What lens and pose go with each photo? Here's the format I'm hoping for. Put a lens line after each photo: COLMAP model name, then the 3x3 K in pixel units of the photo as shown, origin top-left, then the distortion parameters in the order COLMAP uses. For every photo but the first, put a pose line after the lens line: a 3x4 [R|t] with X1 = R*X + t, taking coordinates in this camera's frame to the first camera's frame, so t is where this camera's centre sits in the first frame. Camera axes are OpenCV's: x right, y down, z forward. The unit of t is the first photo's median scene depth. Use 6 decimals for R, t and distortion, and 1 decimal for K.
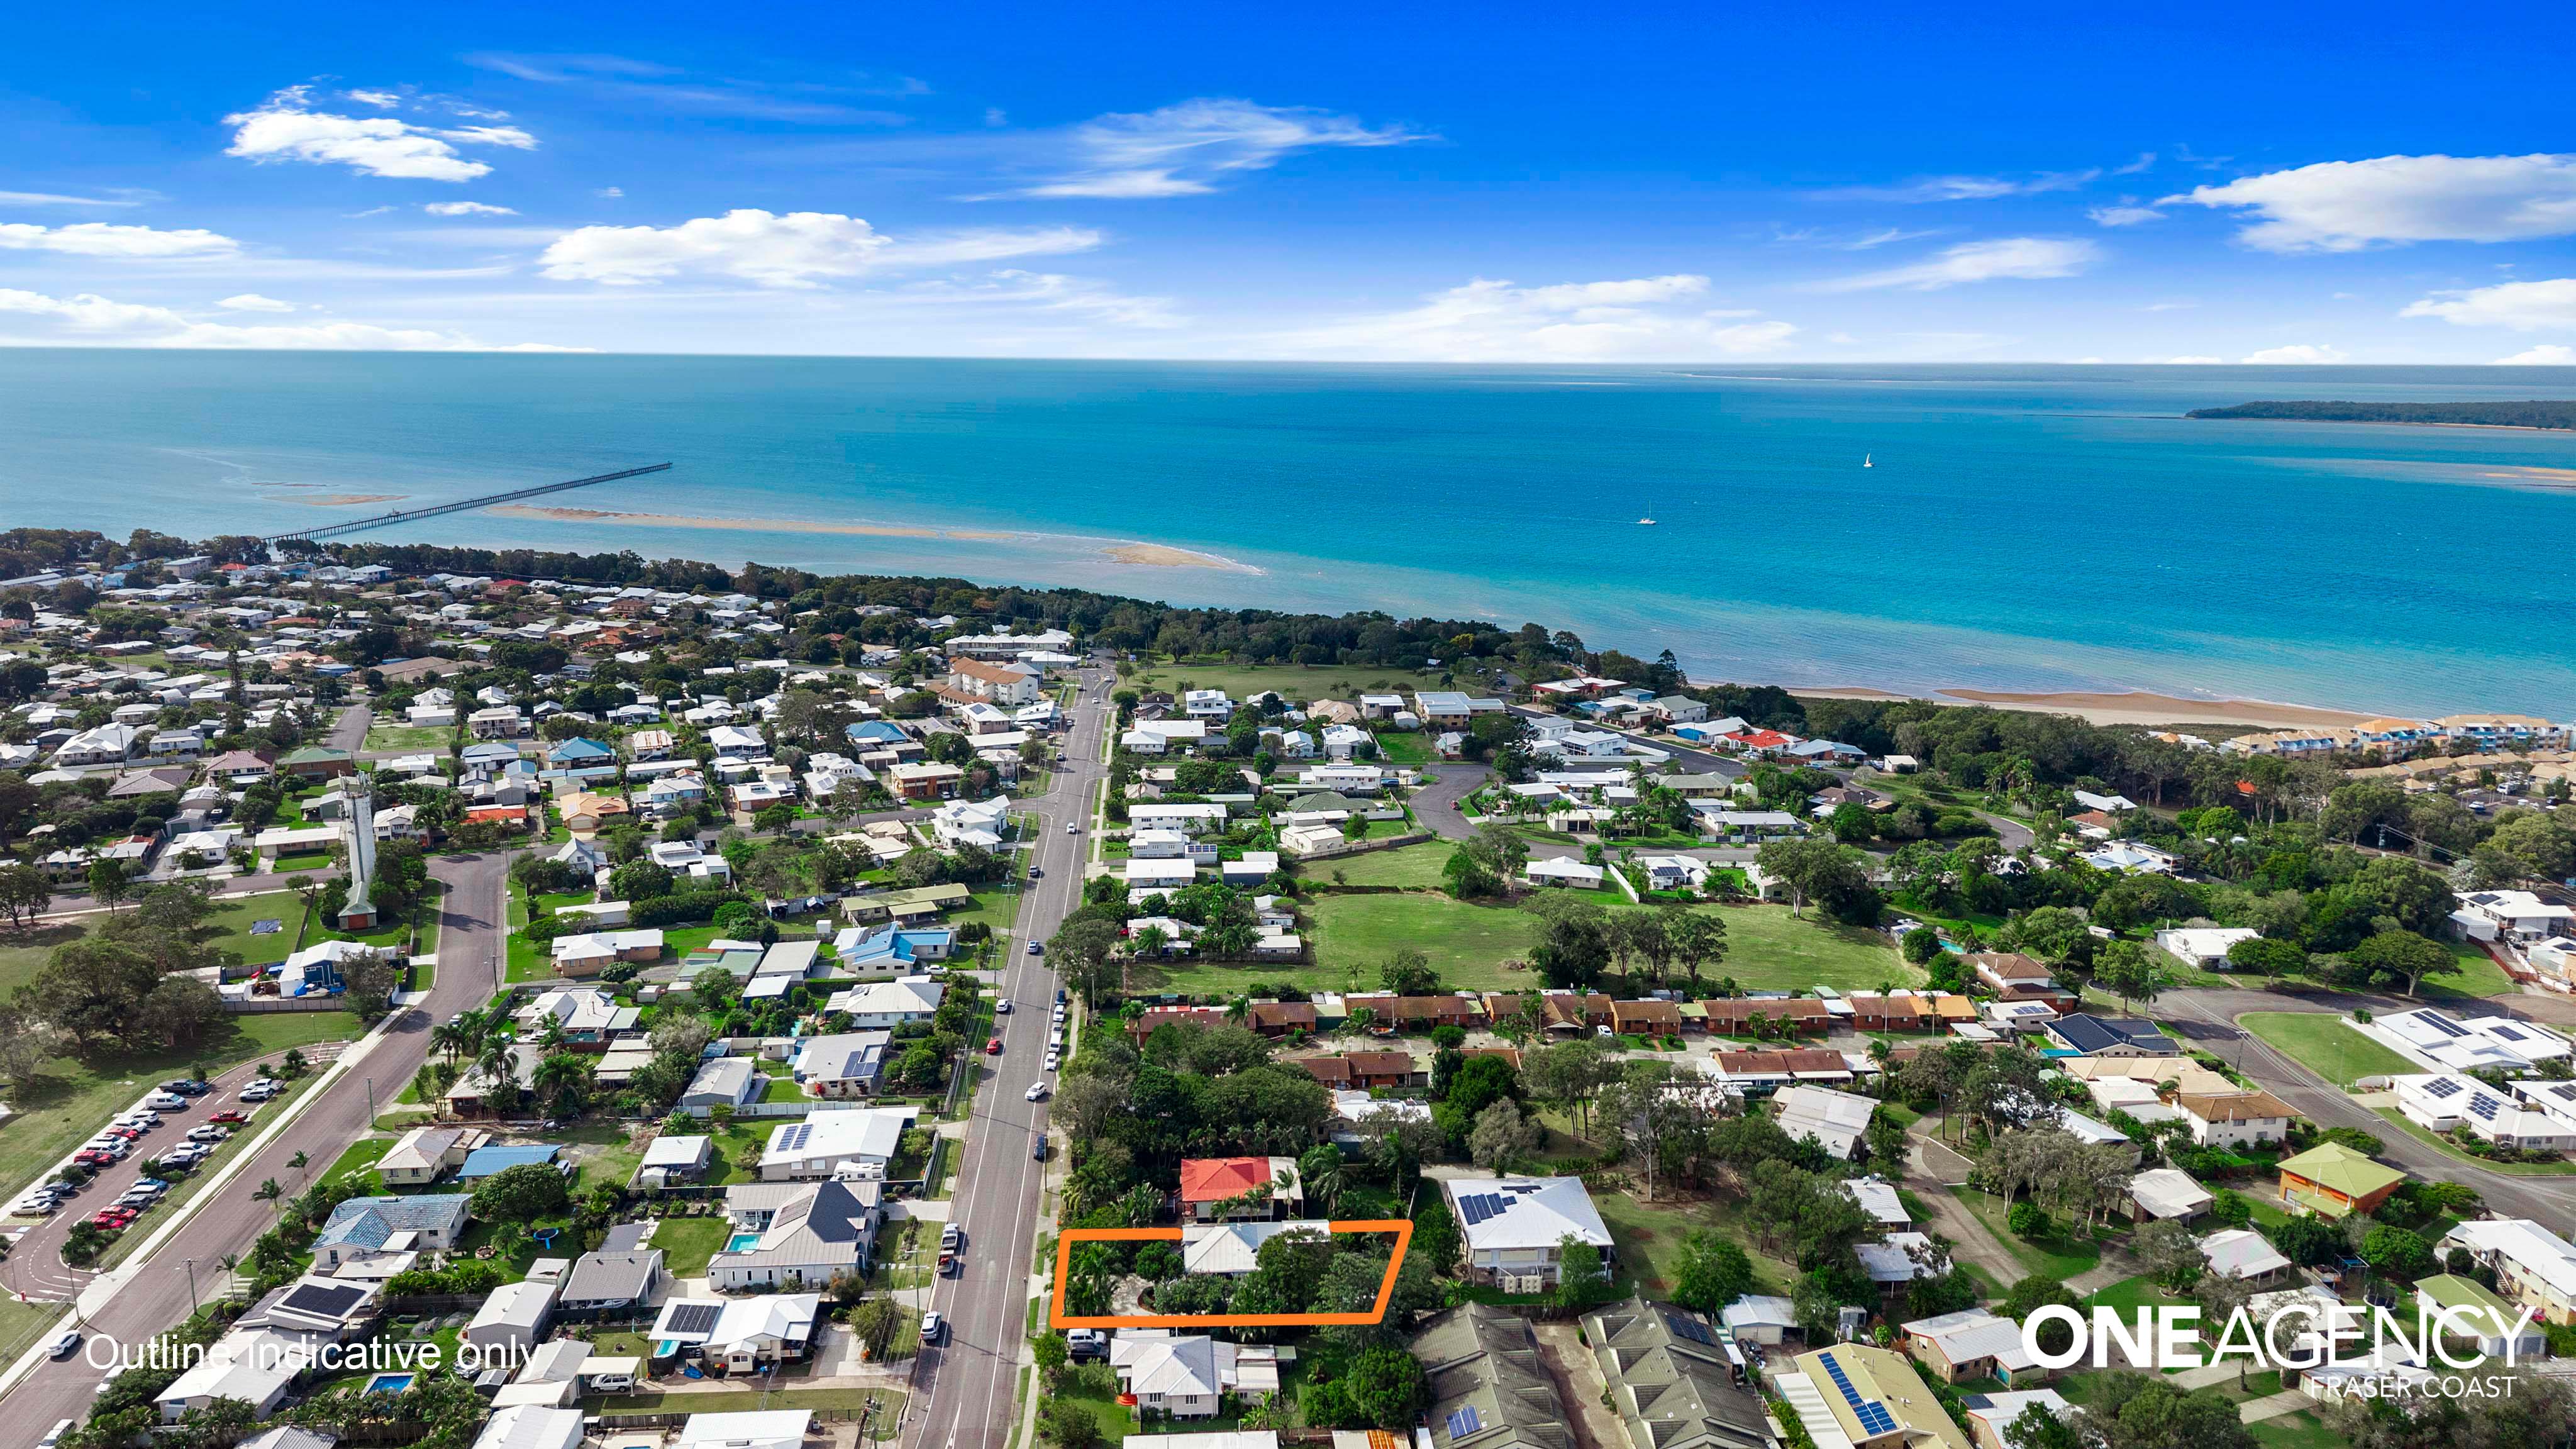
lens RADIAL K [[1662.2, 0, 1255.5], [0, 1662.2, 721.6], [0, 0, 1]] dist [0.082922, -0.126624]
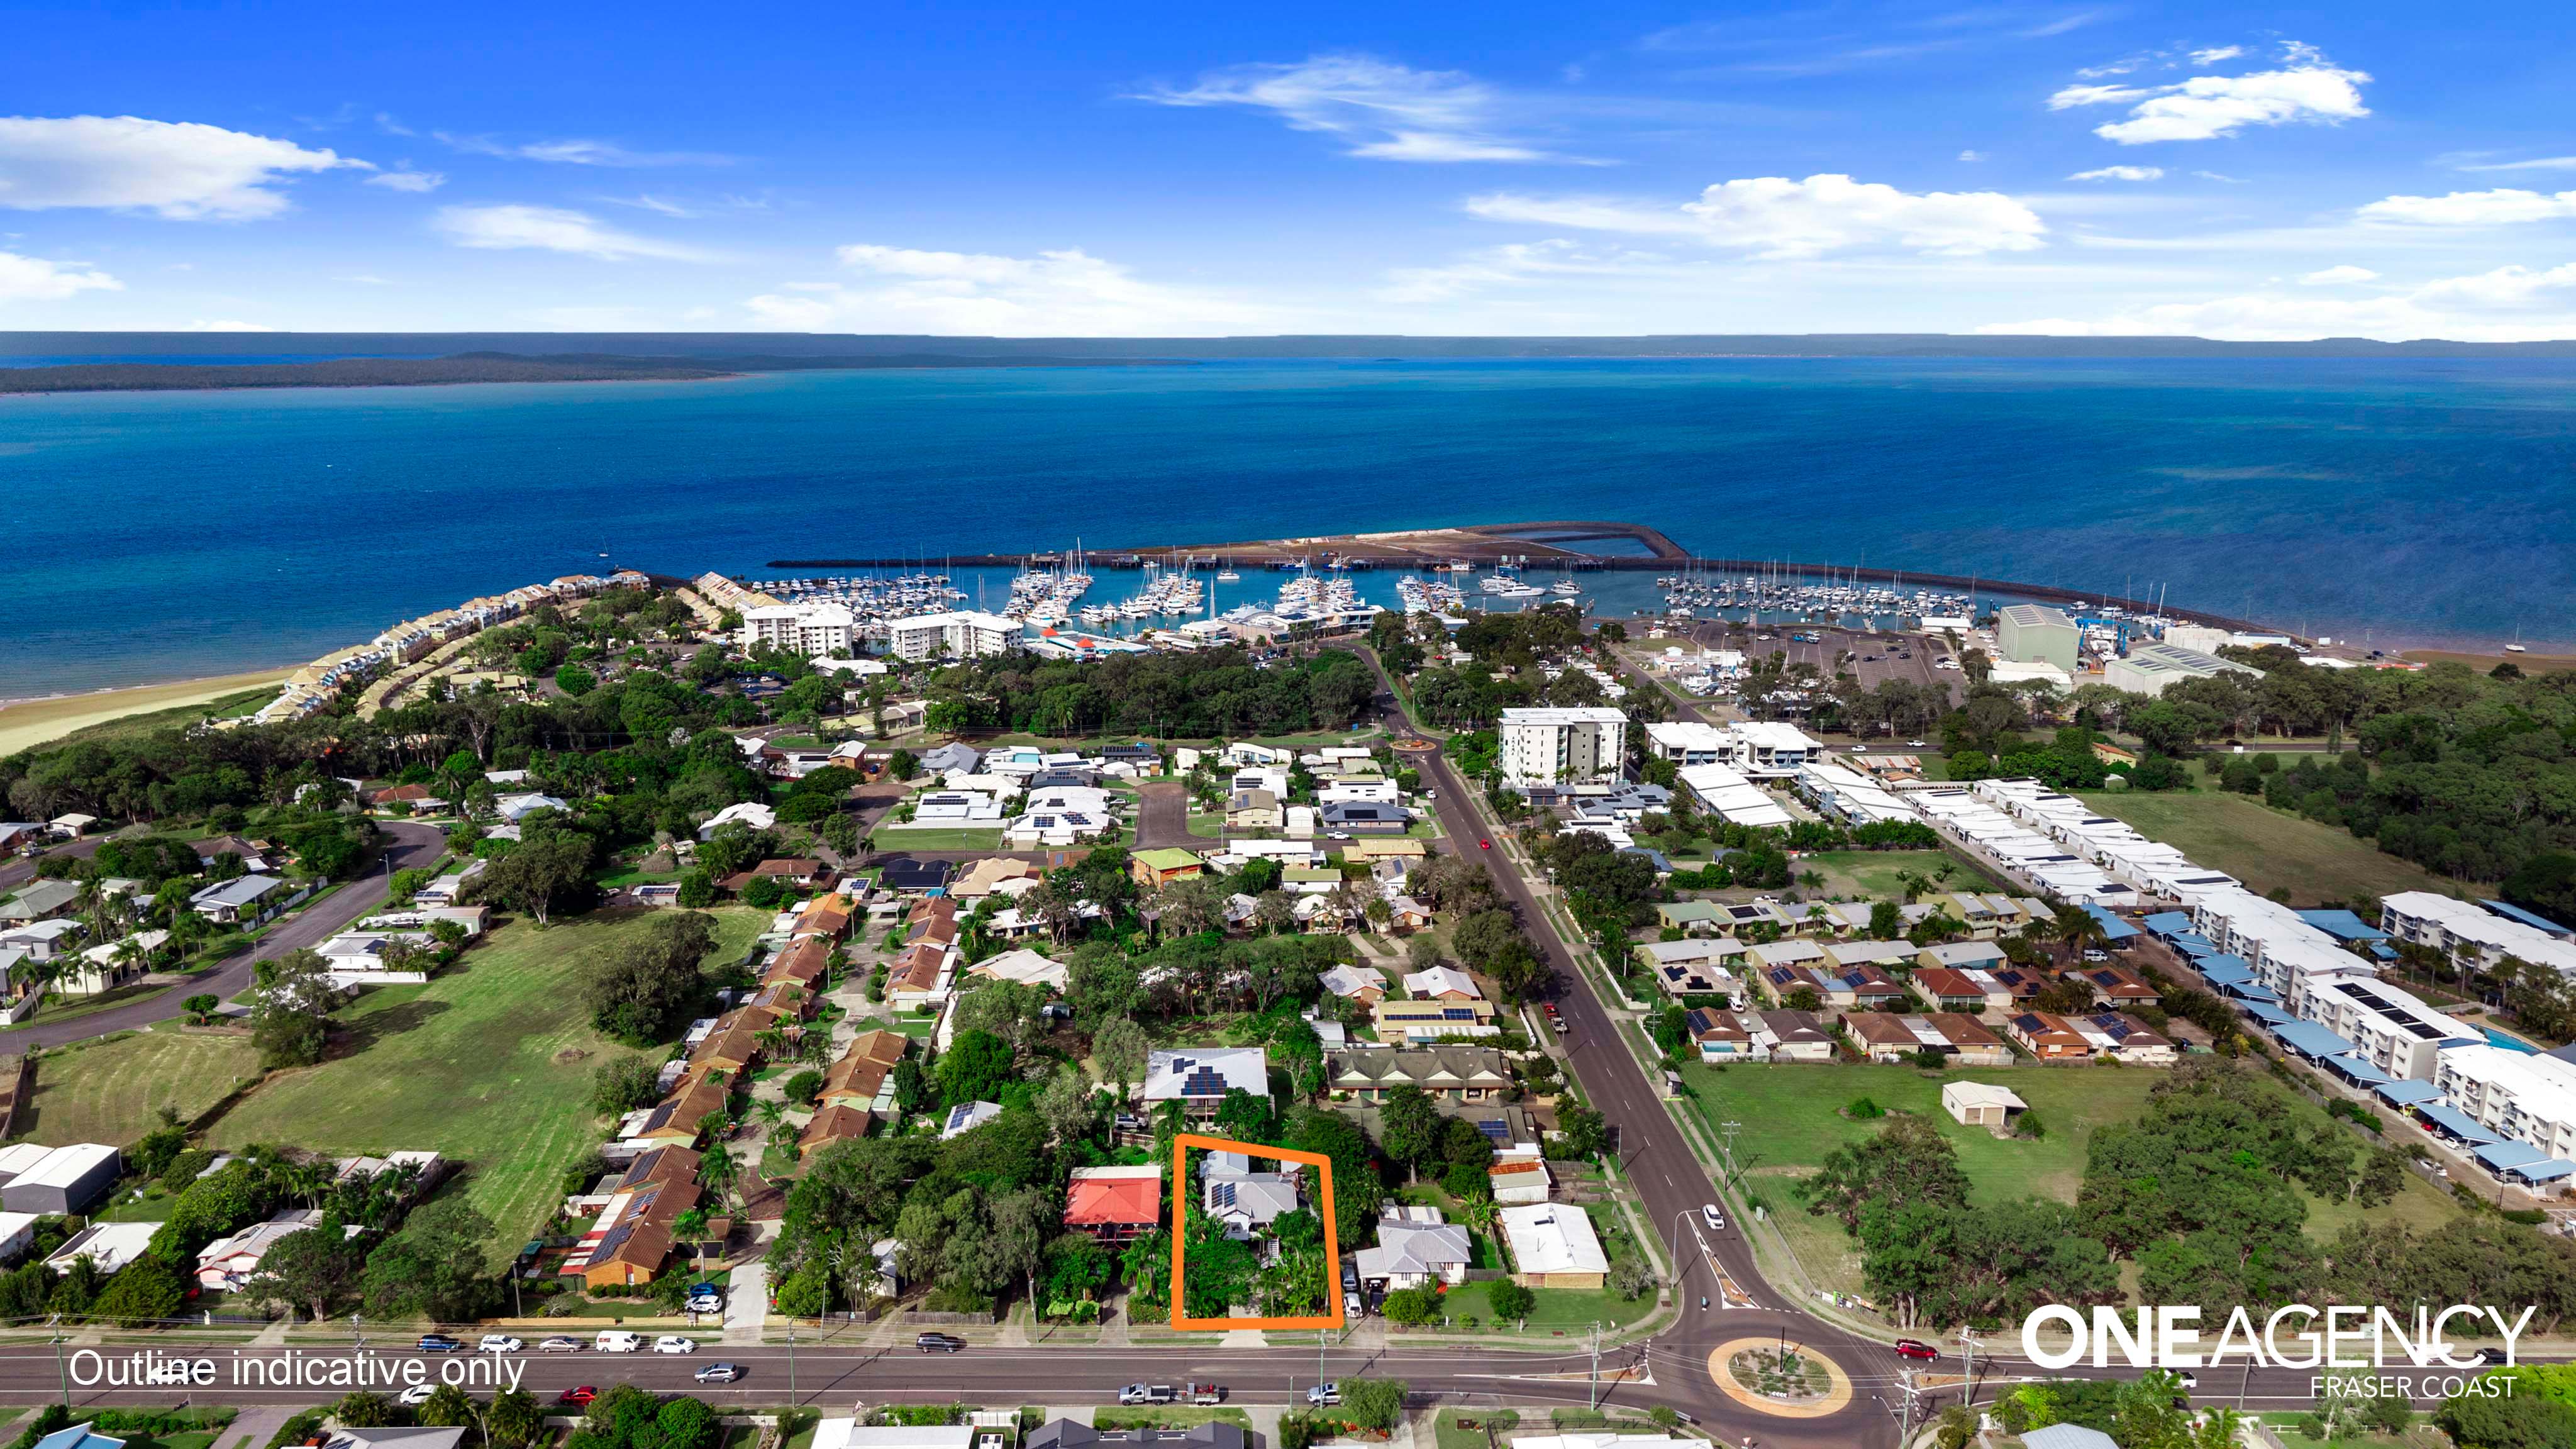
lens RADIAL K [[1662.2, 0, 1255.5], [0, 1662.2, 721.6], [0, 0, 1]] dist [0.082922, -0.126624]
pose [[0.044536, -0.217901, 0.974954, -0.724841], [0.211655, 0.955826, 0.203958, -0.133052], [-0.976329, 0.197271, 0.088688, 0.655514]]
